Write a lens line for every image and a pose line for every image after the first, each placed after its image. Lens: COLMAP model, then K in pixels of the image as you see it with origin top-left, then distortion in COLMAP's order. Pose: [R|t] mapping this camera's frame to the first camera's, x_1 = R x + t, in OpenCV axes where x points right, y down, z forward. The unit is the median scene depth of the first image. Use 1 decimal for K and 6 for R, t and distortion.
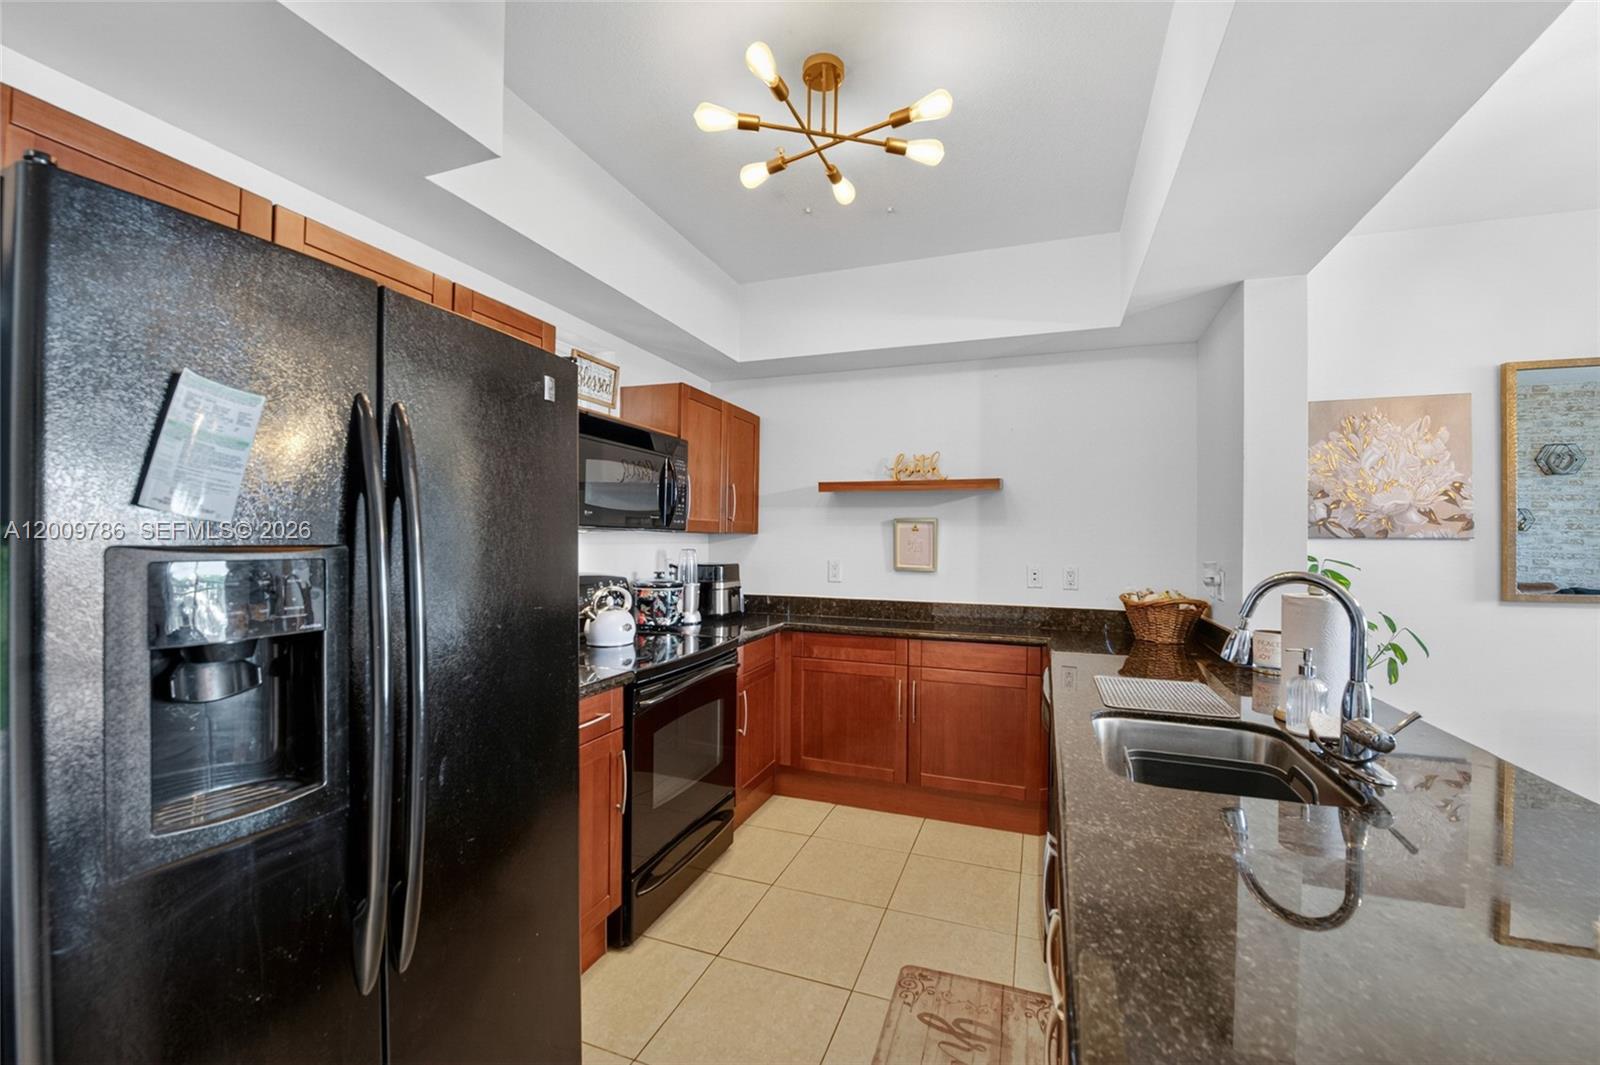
lens RADIAL K [[642.8, 0, 805.9], [0, 642.8, 534.4], [0, 0, 1]] dist [-0.019309, -0.000344]
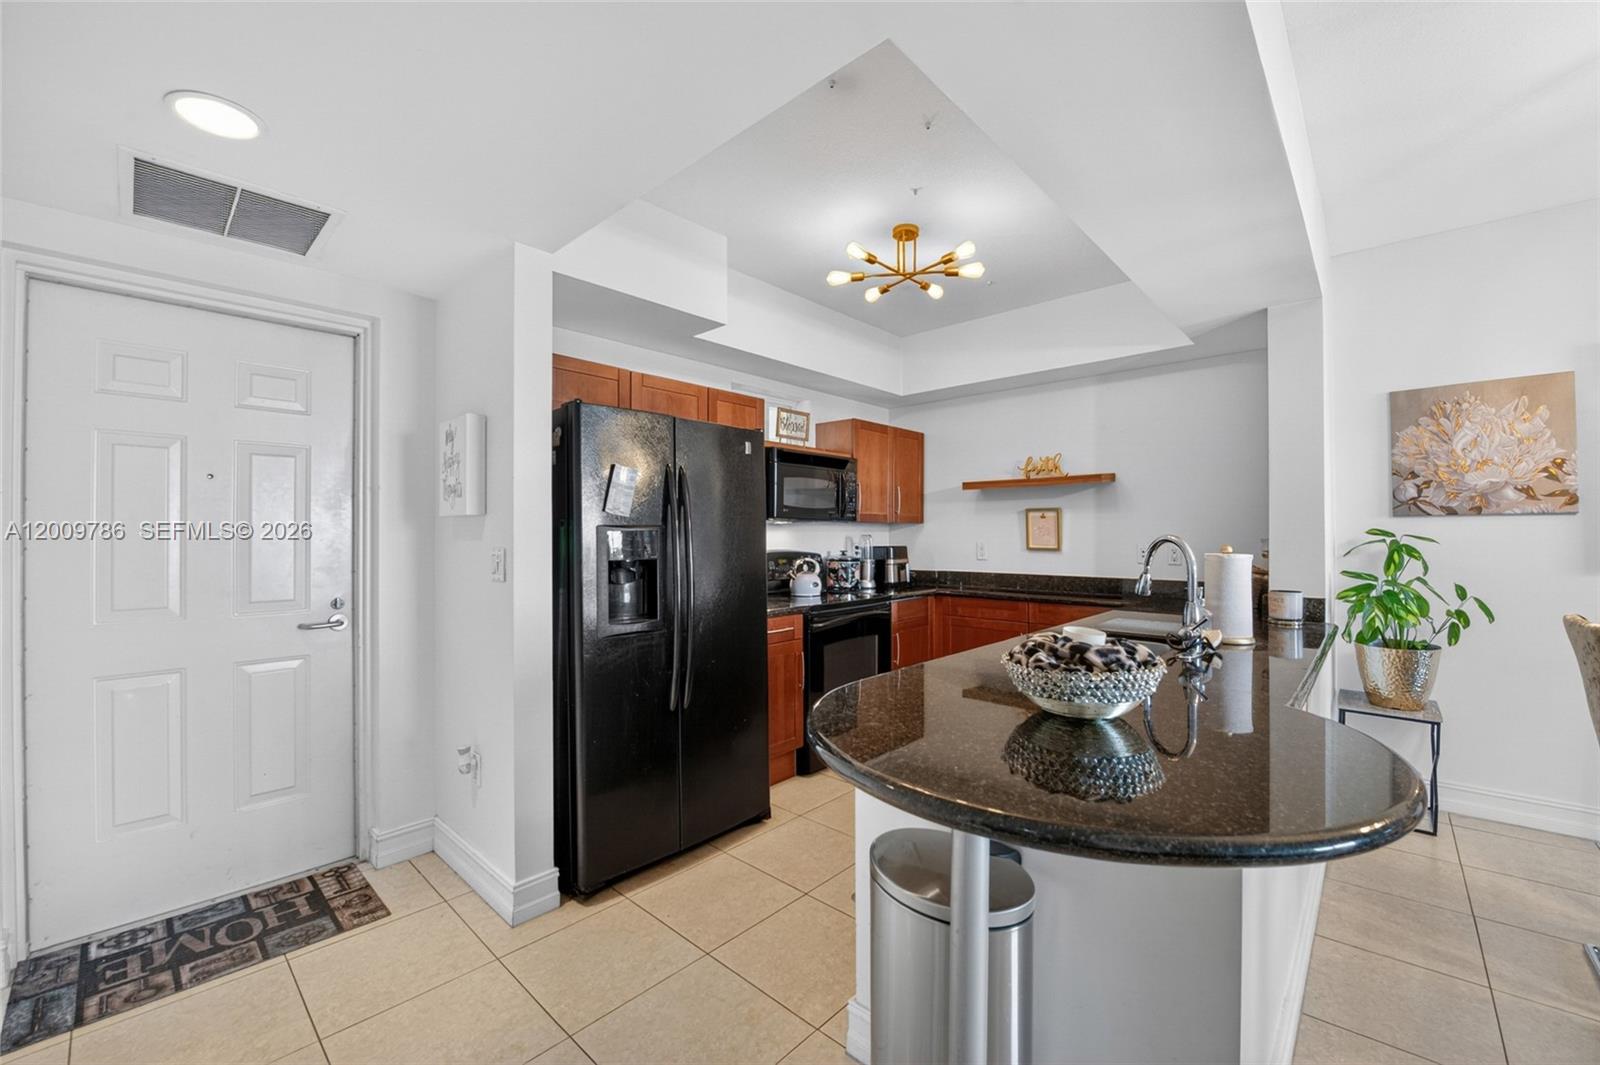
lens RADIAL K [[642.8, 0, 805.9], [0, 642.8, 534.4], [0, 0, 1]] dist [-0.019309, -0.000344]
pose [[0.925598, -0.012953, -0.378287, 0.266335], [0.015210, 0.999880, 0.002979, 0.018939], [0.378203, -0.008511, 0.925684, -0.402125]]
